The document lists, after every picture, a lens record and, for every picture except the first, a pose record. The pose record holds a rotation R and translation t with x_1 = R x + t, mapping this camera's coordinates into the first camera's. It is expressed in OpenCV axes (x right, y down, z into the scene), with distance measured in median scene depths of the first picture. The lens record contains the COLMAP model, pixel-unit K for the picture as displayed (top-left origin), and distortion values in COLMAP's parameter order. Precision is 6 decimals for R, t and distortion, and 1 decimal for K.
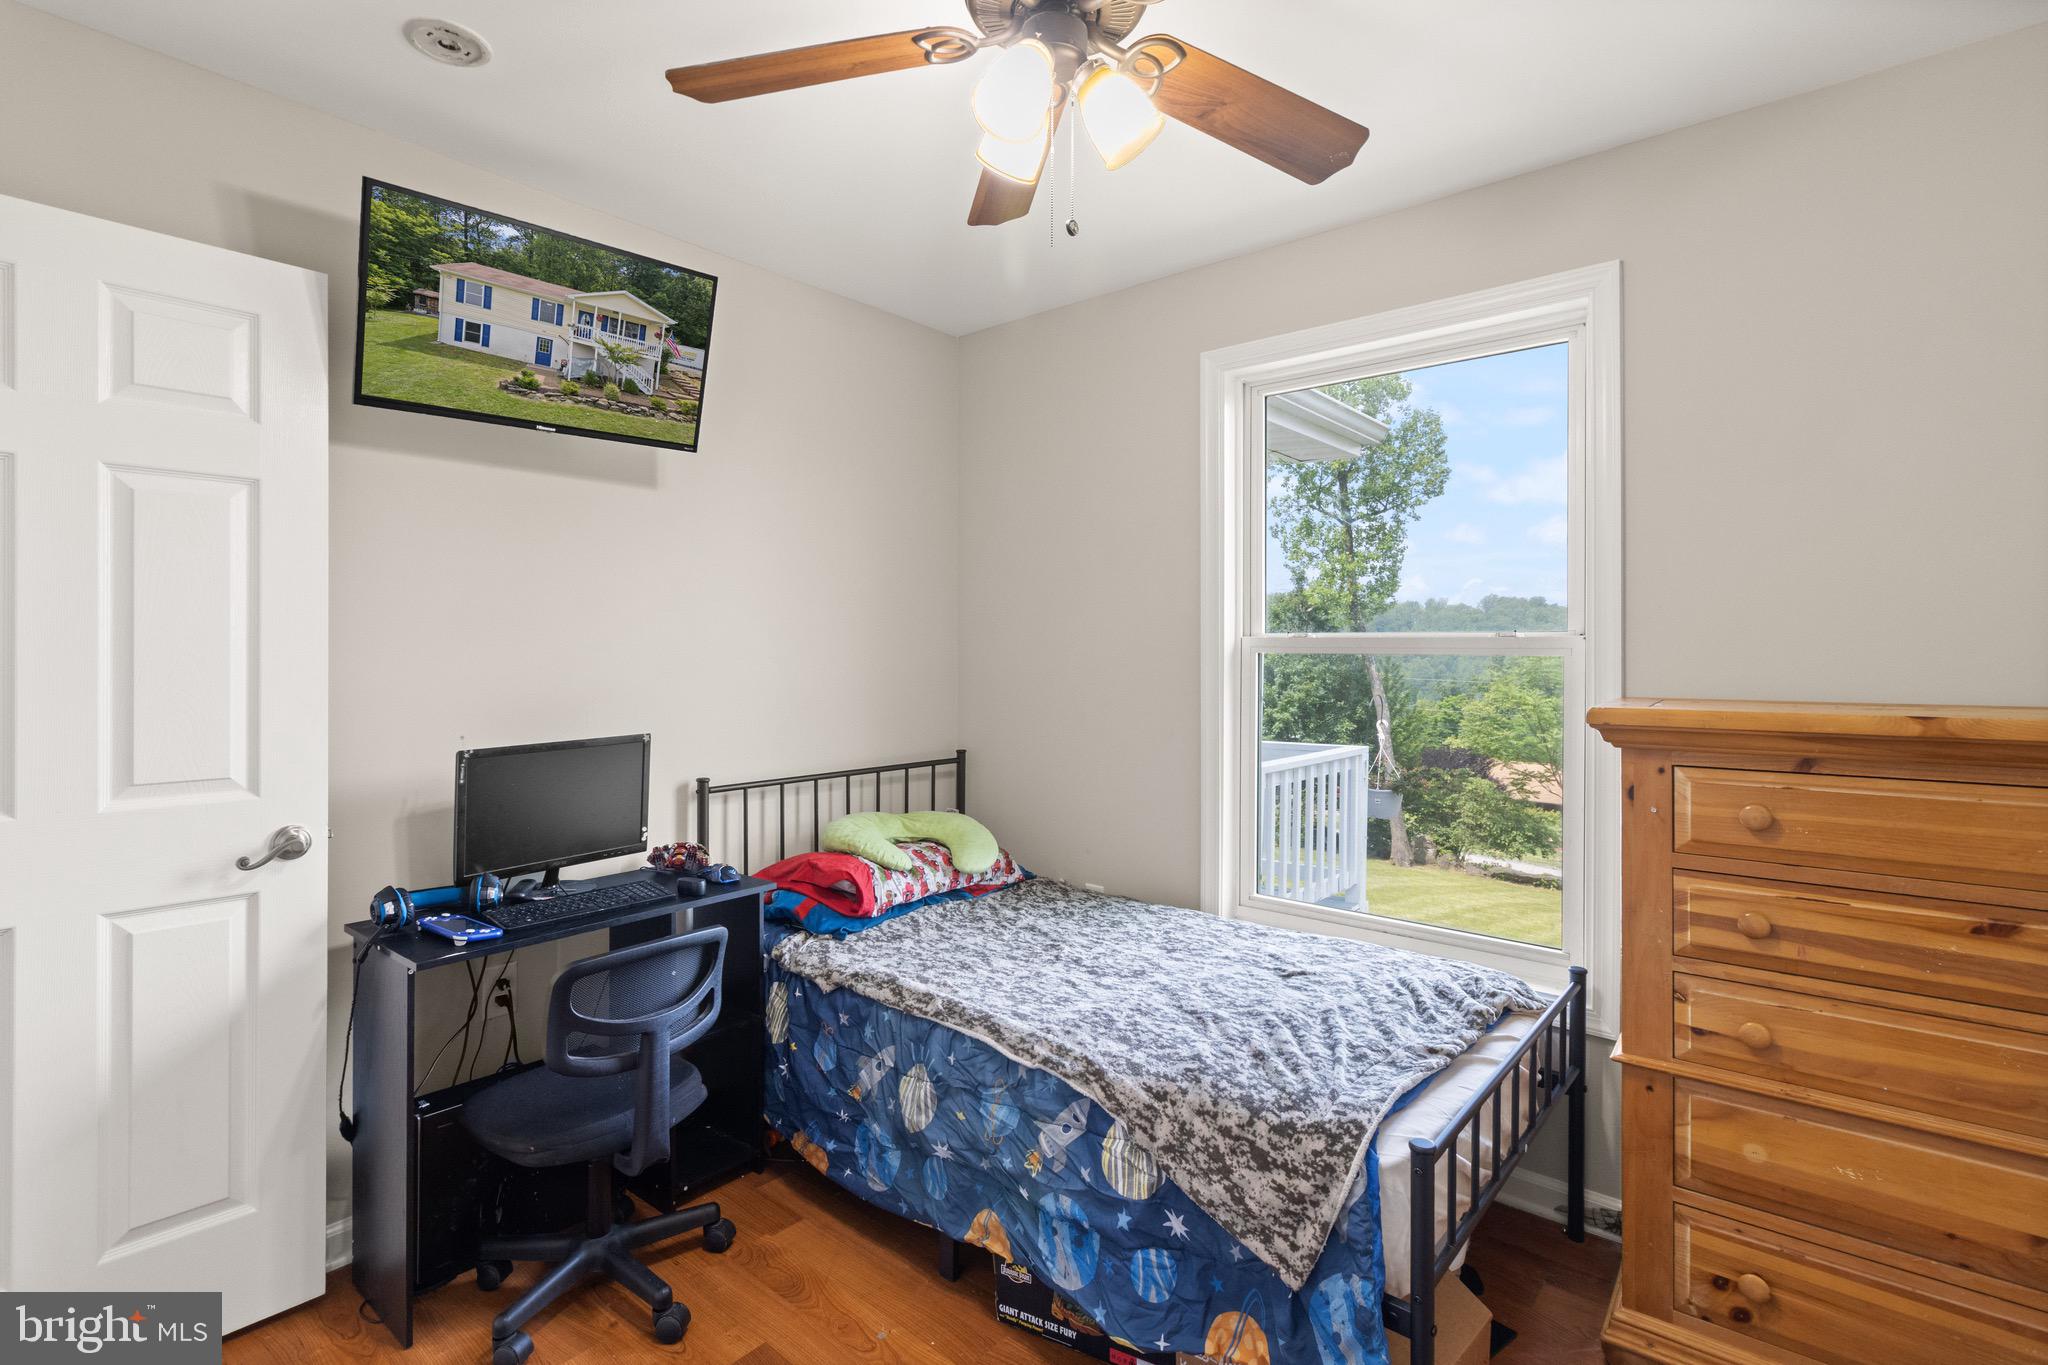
lens RADIAL K [[961.6, 0, 1016.7], [0, 961.6, 654.3], [0, 0, 1]] dist [0.000430, 0.000004]
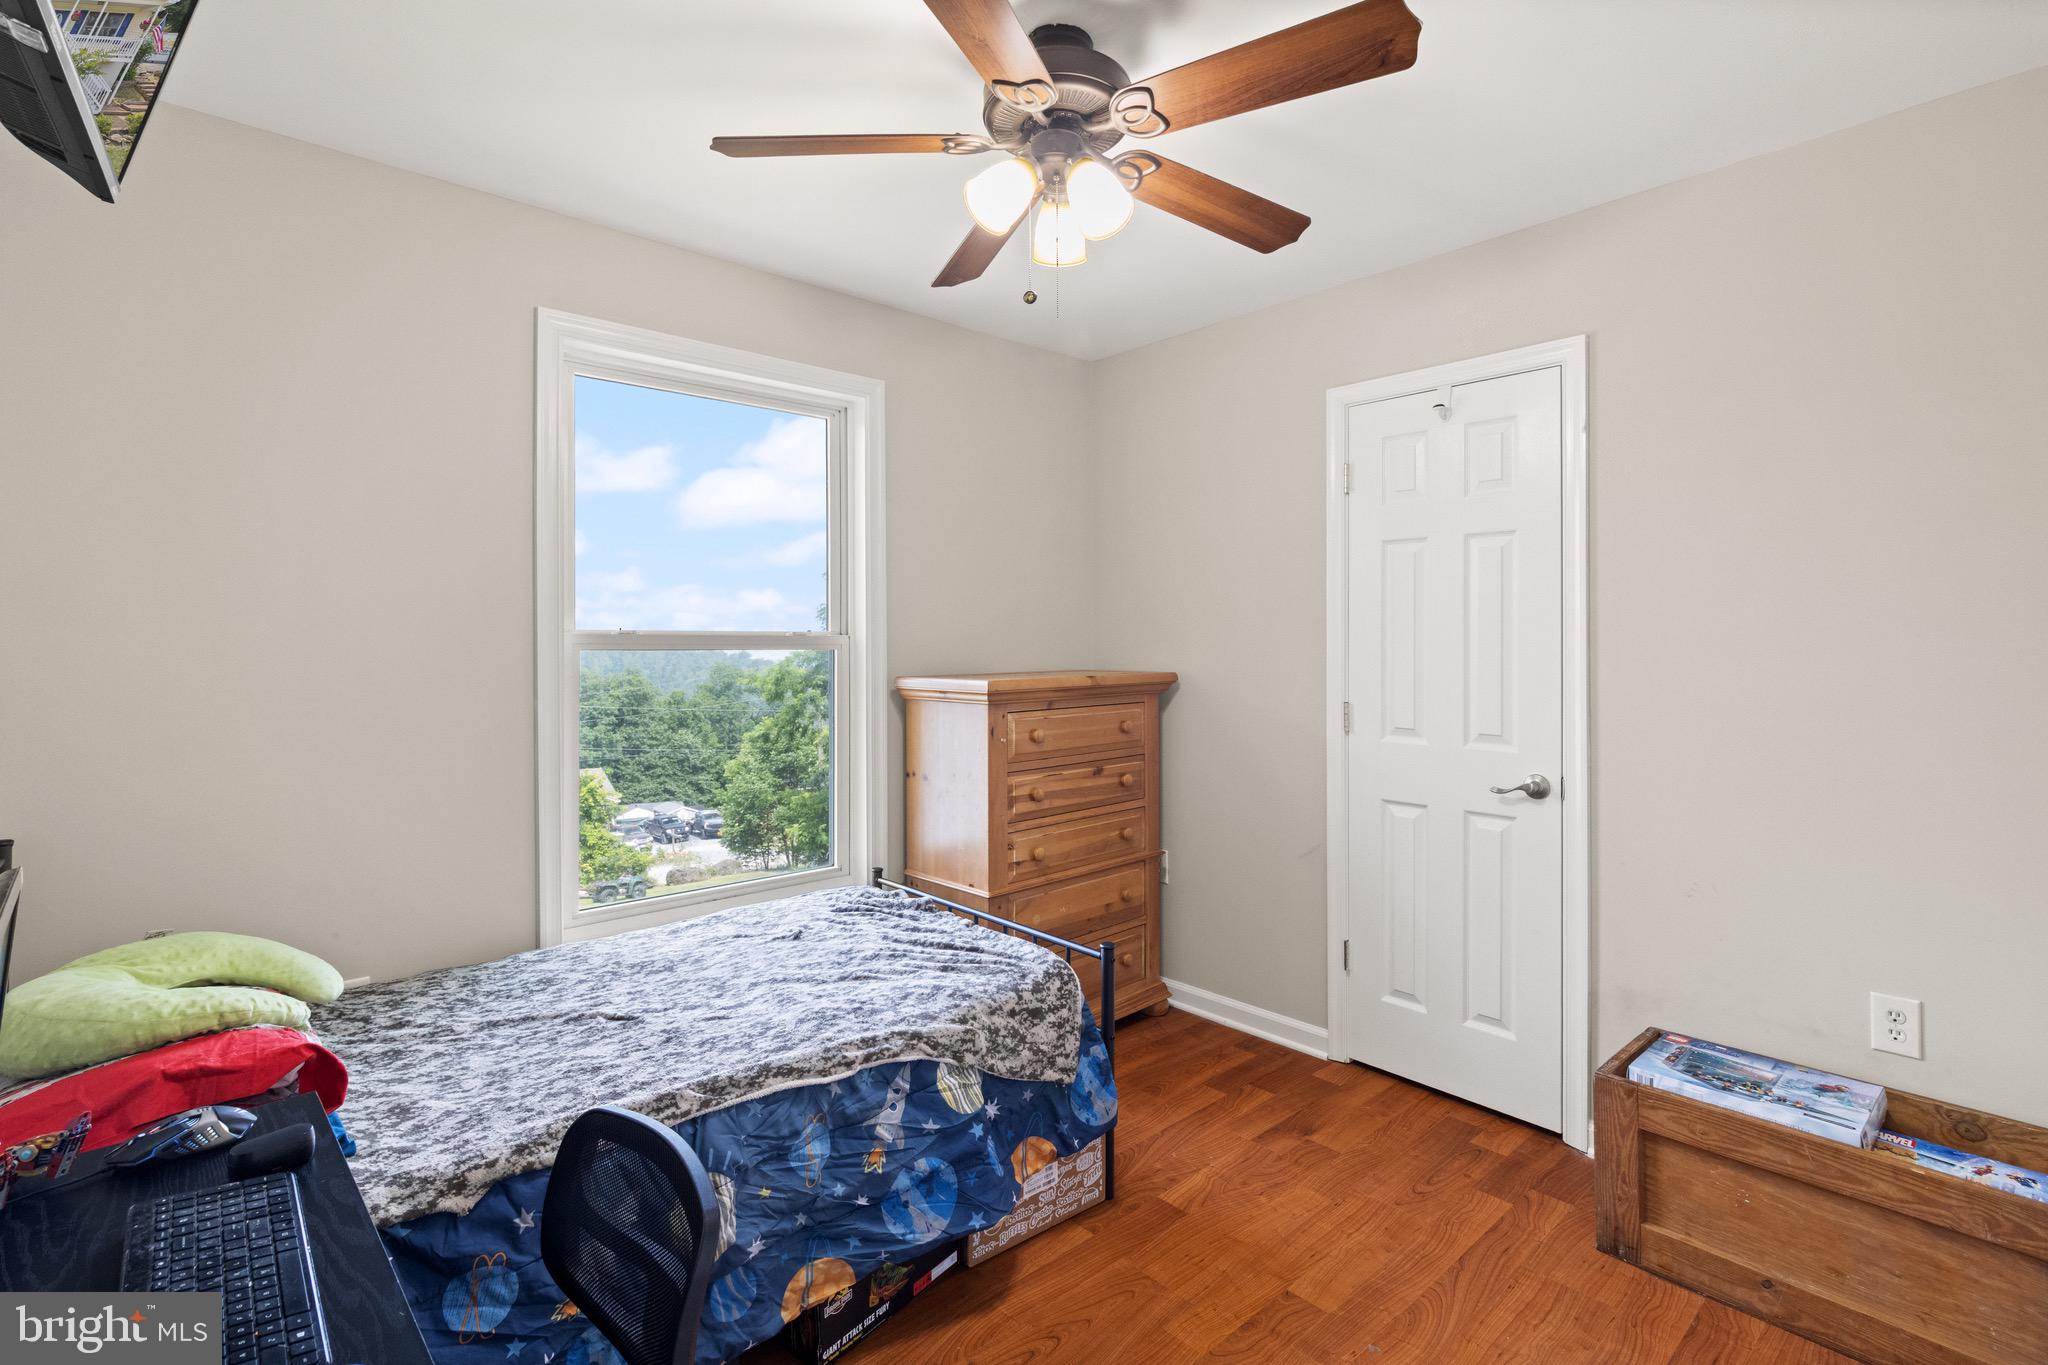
lens RADIAL K [[953.1, 0, 1017.4], [0, 953.1, 641.6], [0, 0, 1]] dist [0.001482, 0.000300]
pose [[0.136893, -0.000199, 0.990586, -0.943442], [0.007560, 0.999971, -0.000843, -0.008515], [-0.990557, 0.007605, 0.136890, 0.714657]]
